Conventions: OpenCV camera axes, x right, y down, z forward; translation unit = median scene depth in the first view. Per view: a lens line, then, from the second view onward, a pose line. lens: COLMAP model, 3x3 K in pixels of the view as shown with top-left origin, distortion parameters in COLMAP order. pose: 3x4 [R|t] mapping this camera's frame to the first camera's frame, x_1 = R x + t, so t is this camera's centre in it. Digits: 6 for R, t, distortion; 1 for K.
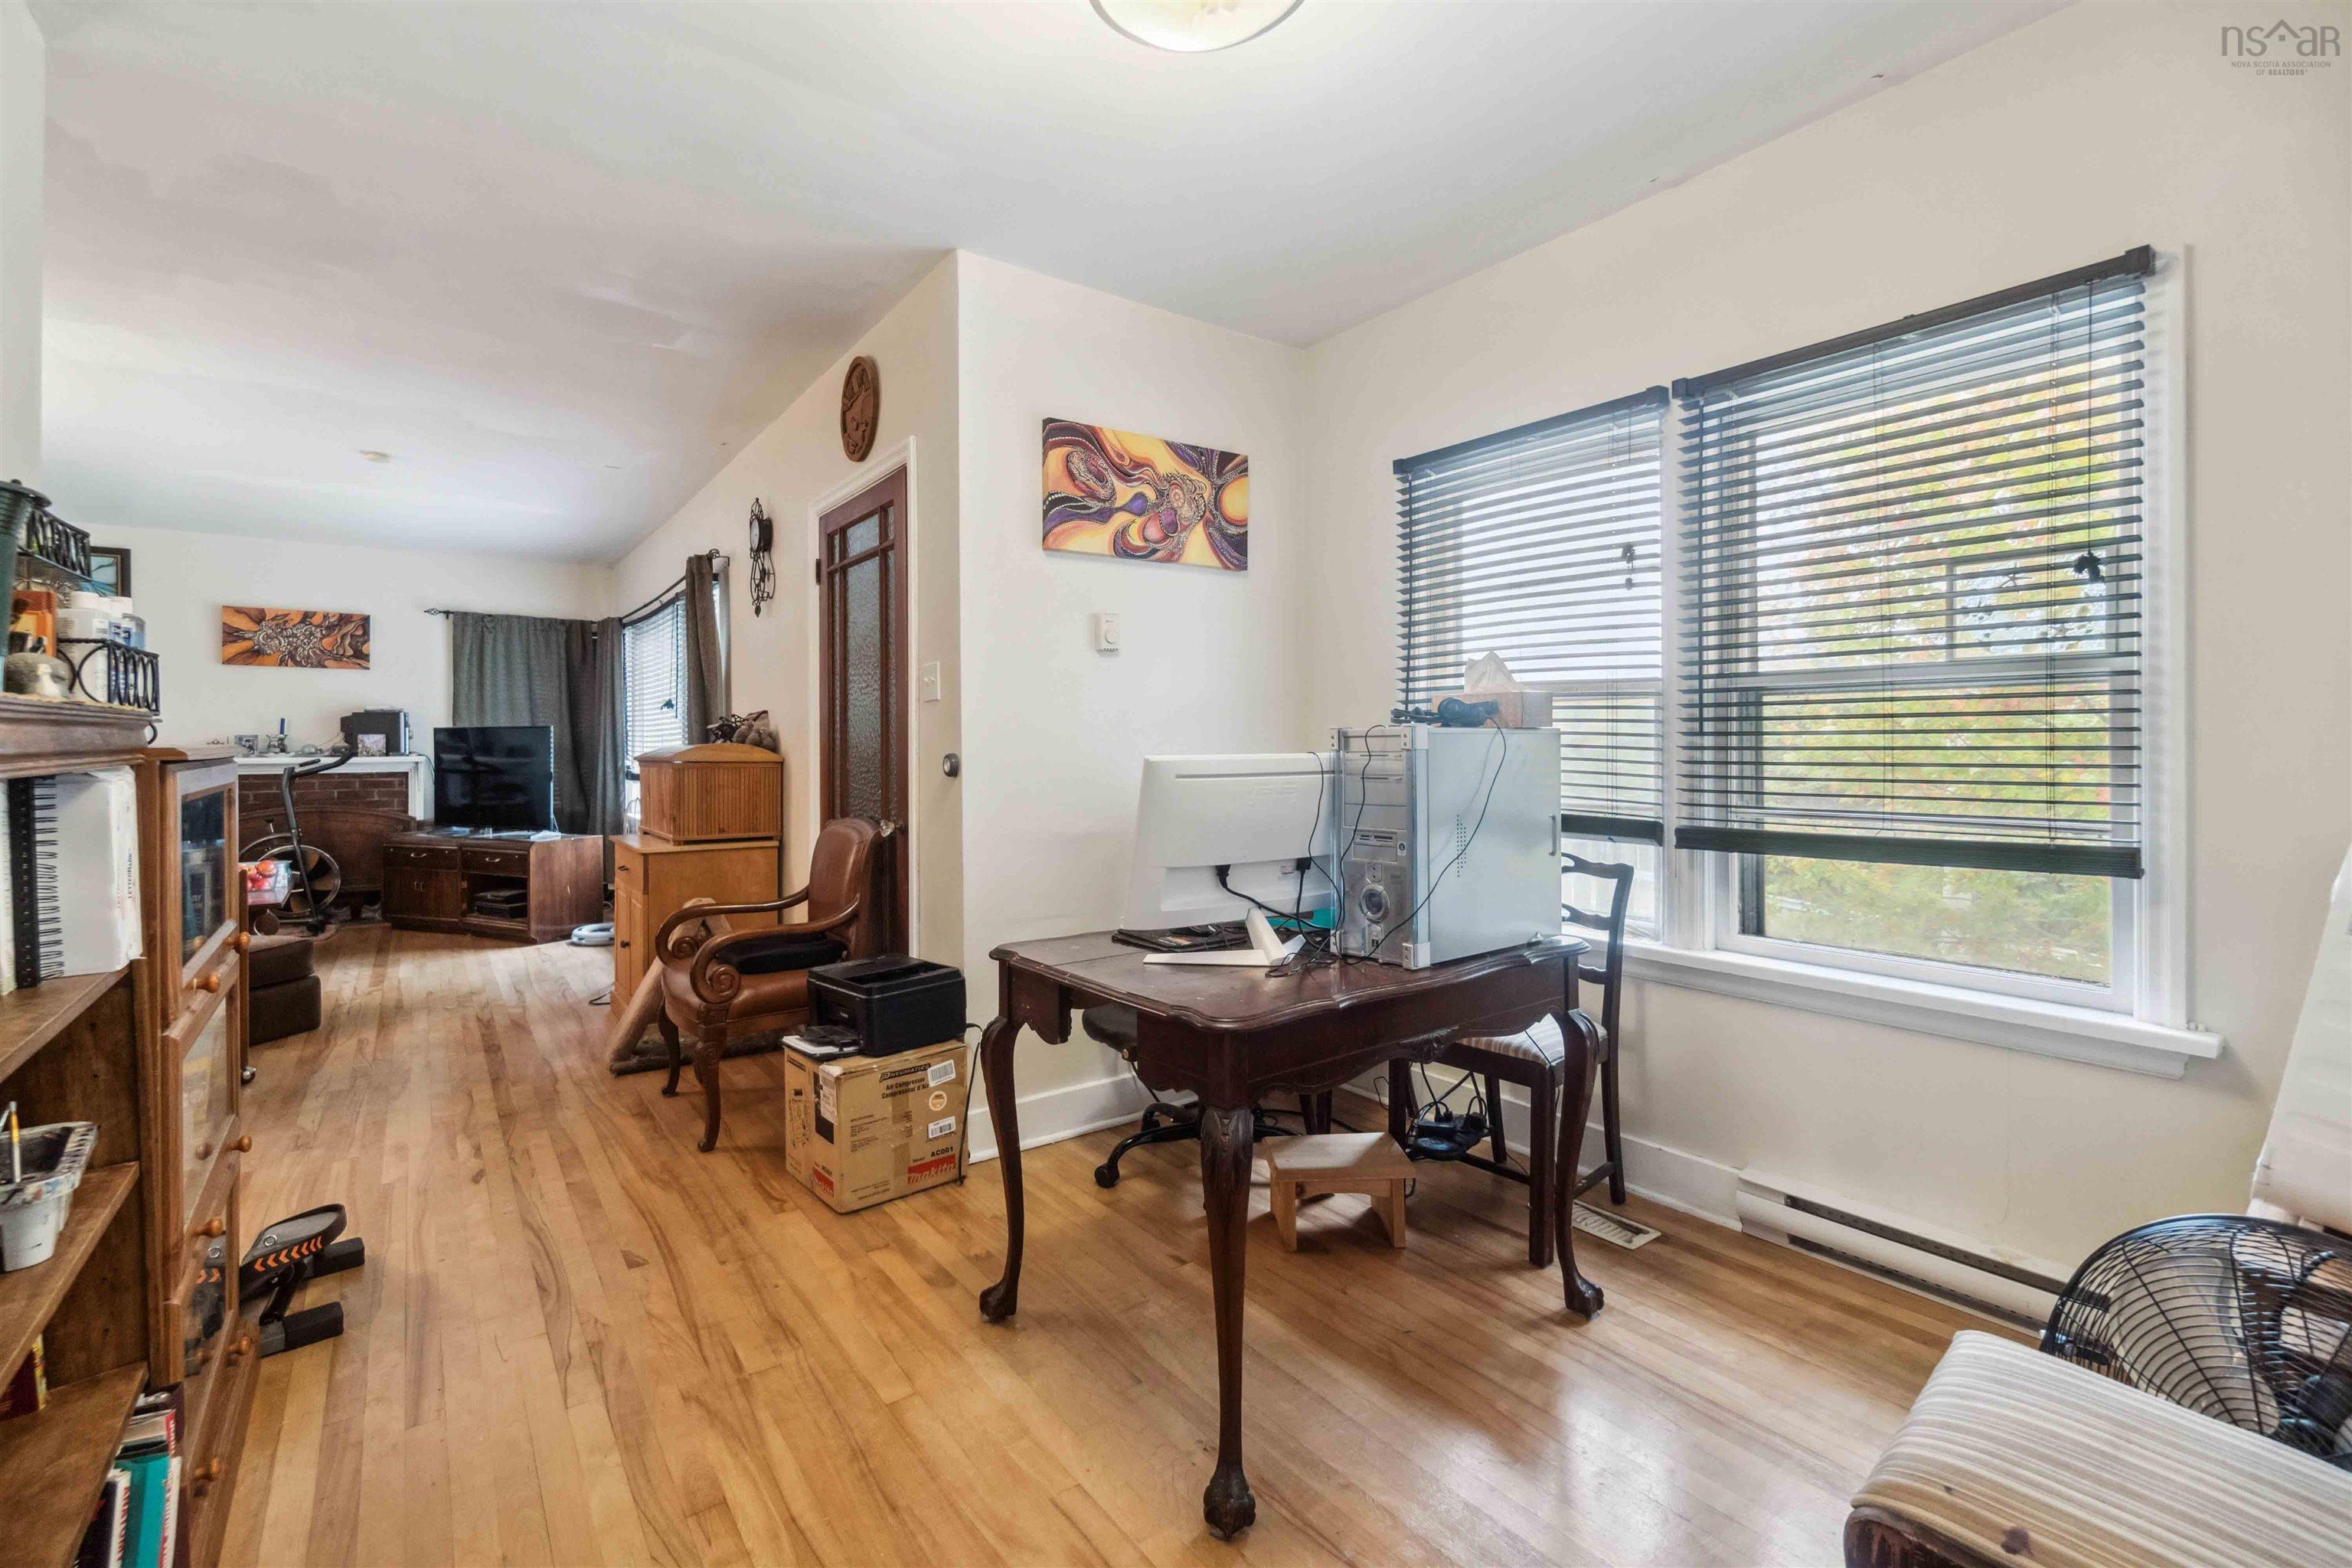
lens RADIAL K [[1021.3, 0, 1156.9], [0, 1021.3, 741.0], [0, 0, 1]] dist [-0.004206, 0.000231]
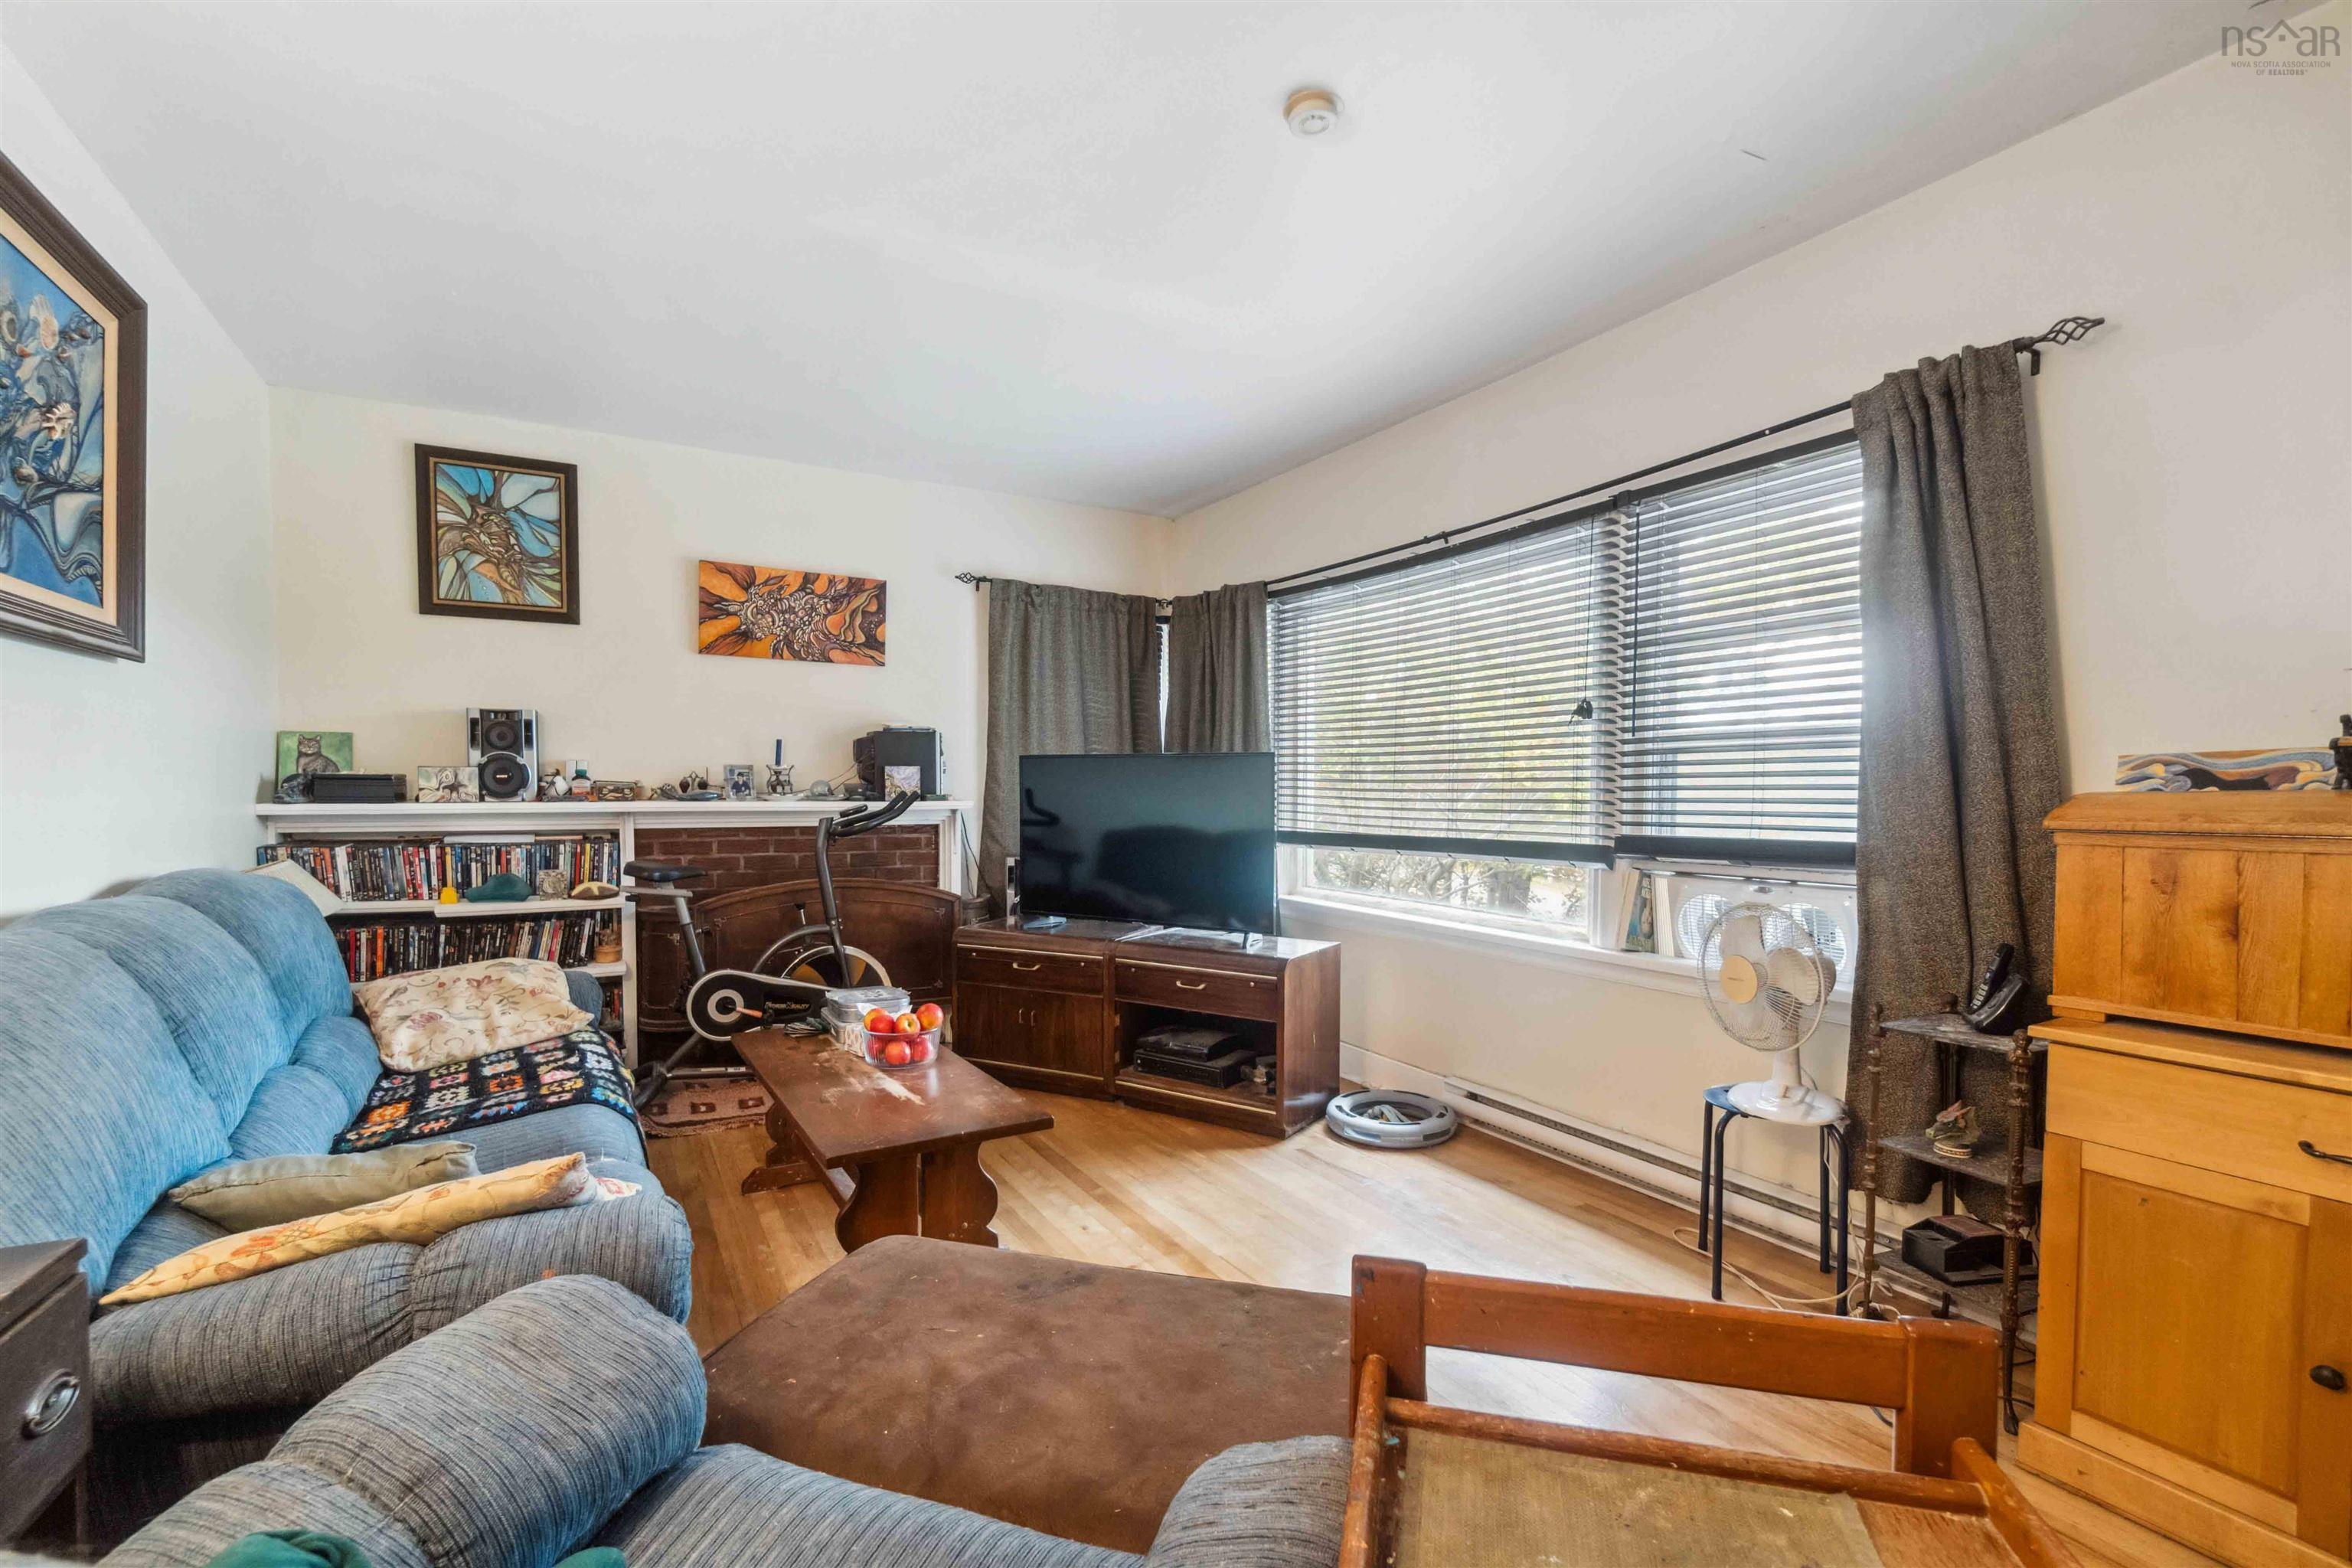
lens RADIAL K [[1021.3, 0, 1128.2], [0, 1021.3, 807.4], [0, 0, 1]] dist [-0.004206, 0.000231]
pose [[0.993839, 0.011649, -0.110216, -0.550818], [-0.009206, 0.999701, 0.022647, 0.003662], [0.110447, -0.021492, 0.993650, 0.373815]]
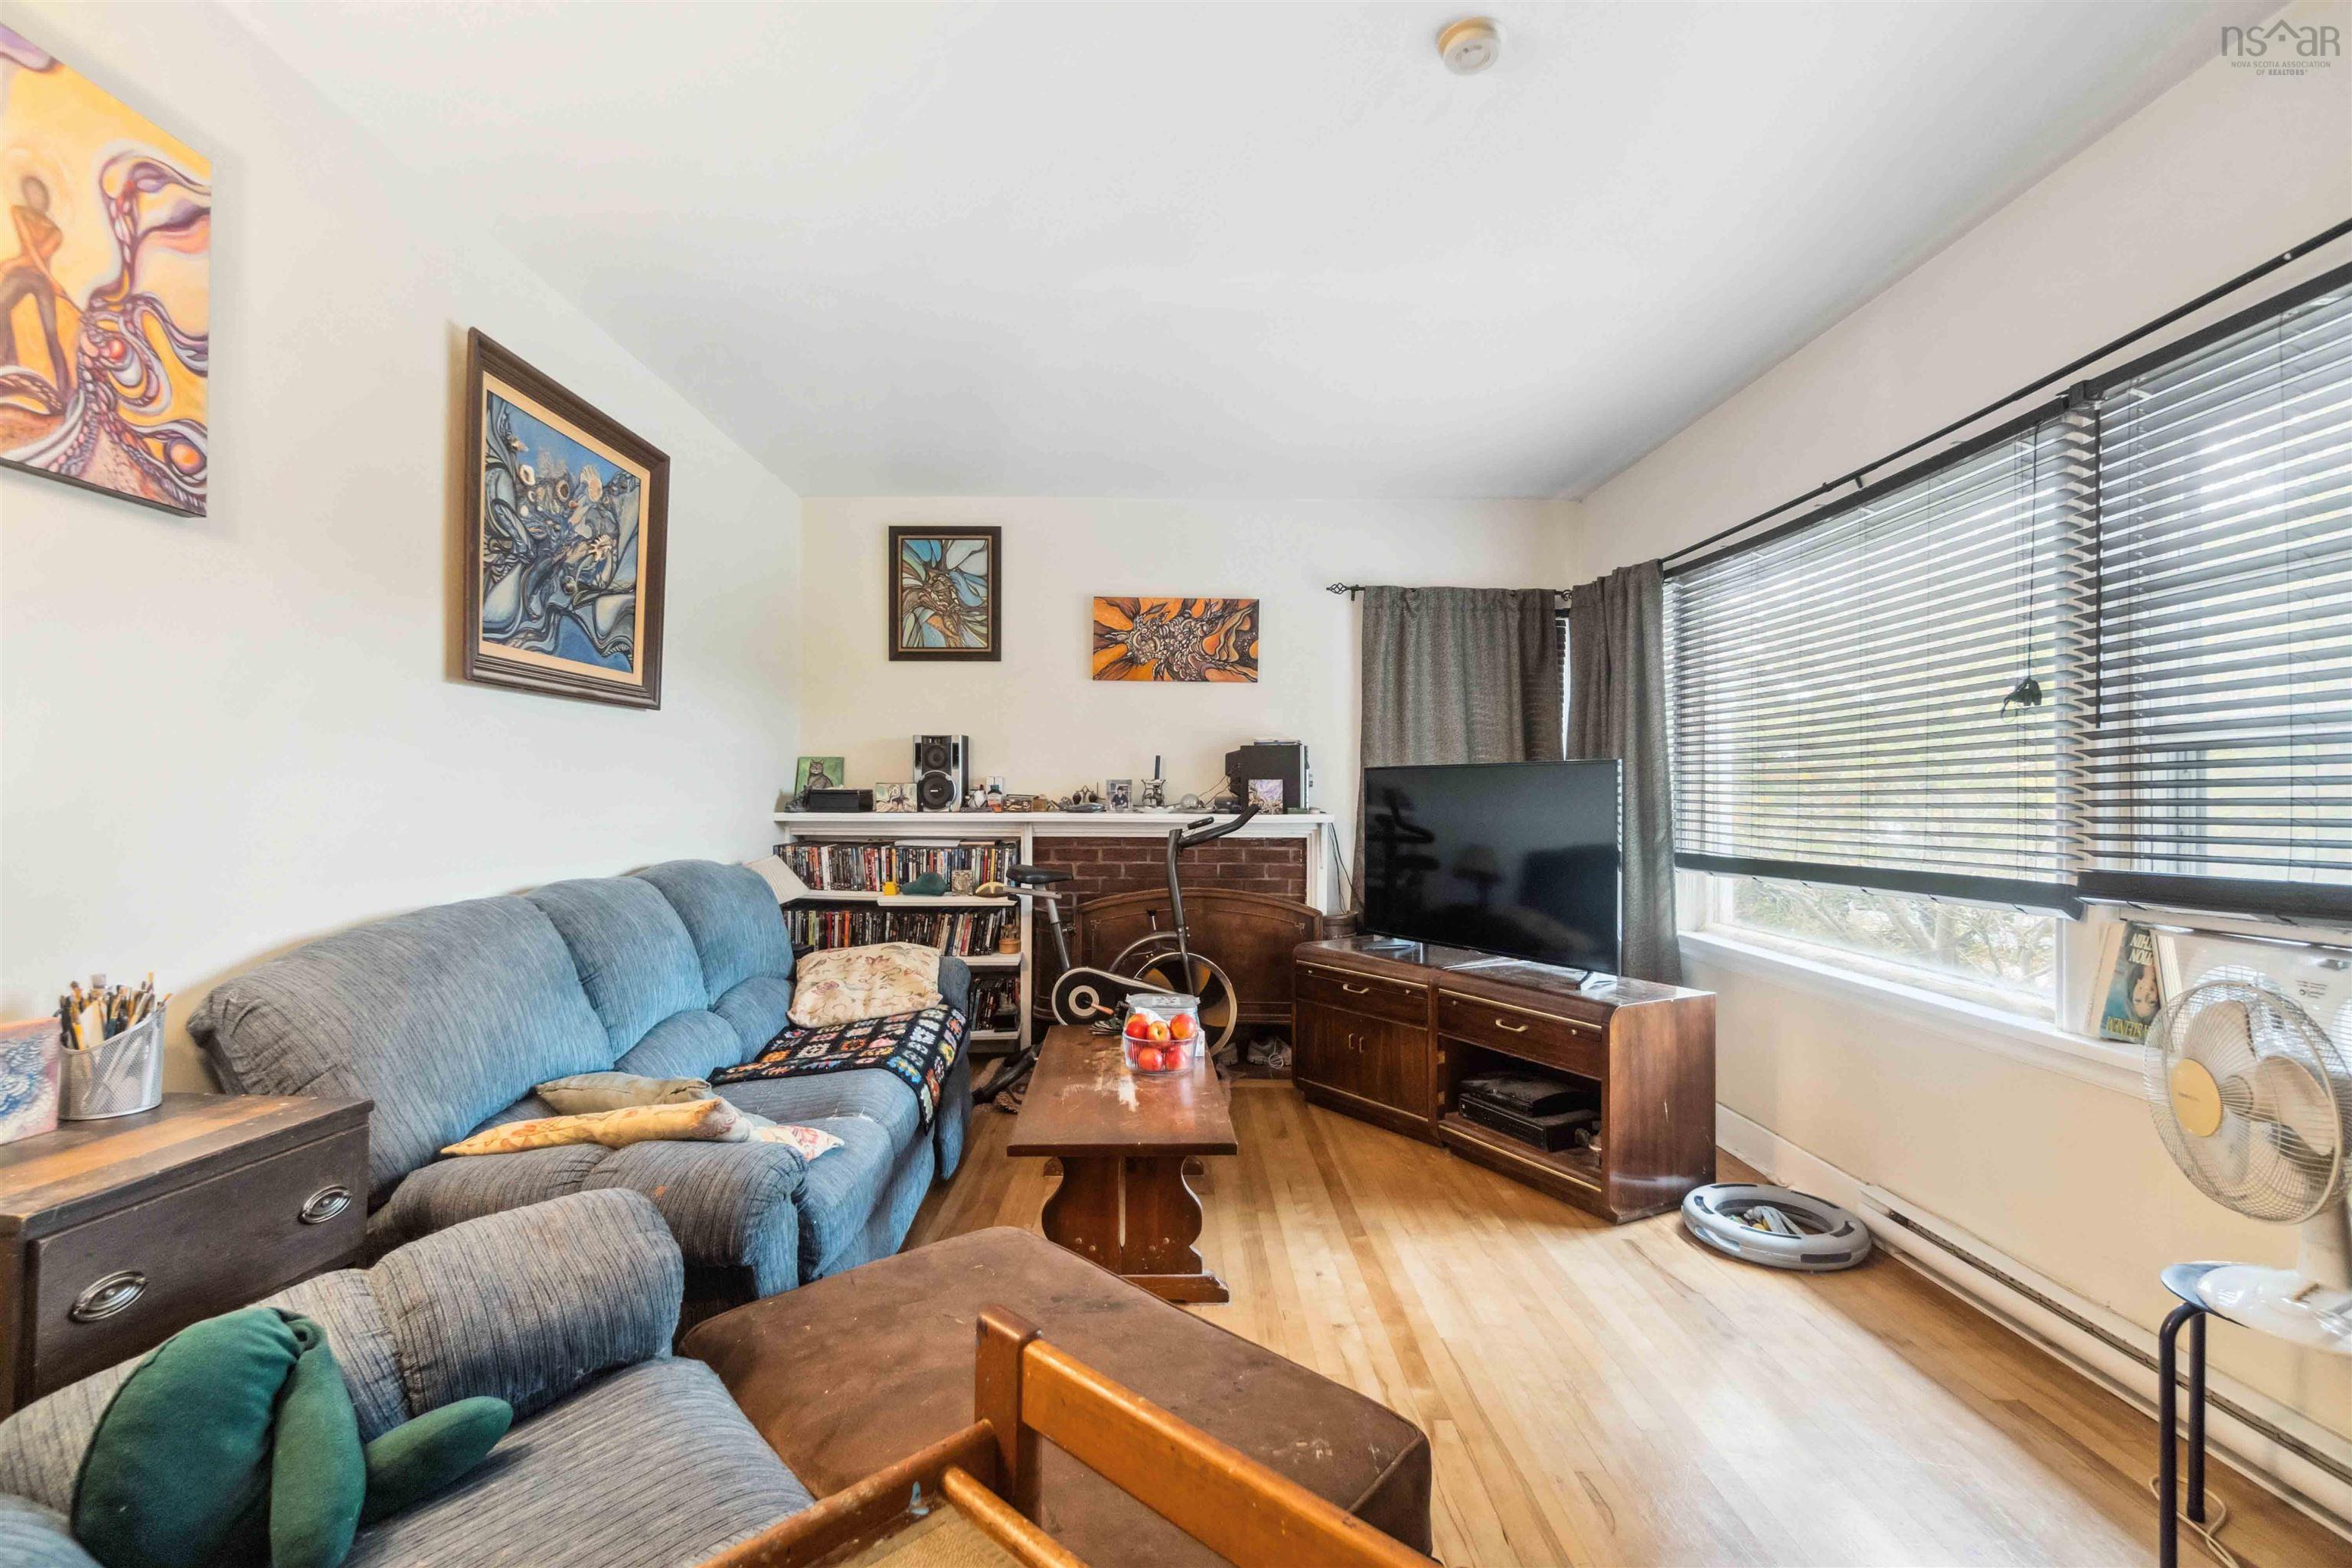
lens RADIAL K [[1021.3, 0, 1127.8], [0, 1021.3, 779.6], [0, 0, 1]] dist [-0.004206, 0.000231]
pose [[0.815386, -0.000979, -0.578917, -0.459226], [-0.008547, 0.999869, -0.013730, 0.003133], [0.578855, 0.016143, 0.815271, 0.414607]]
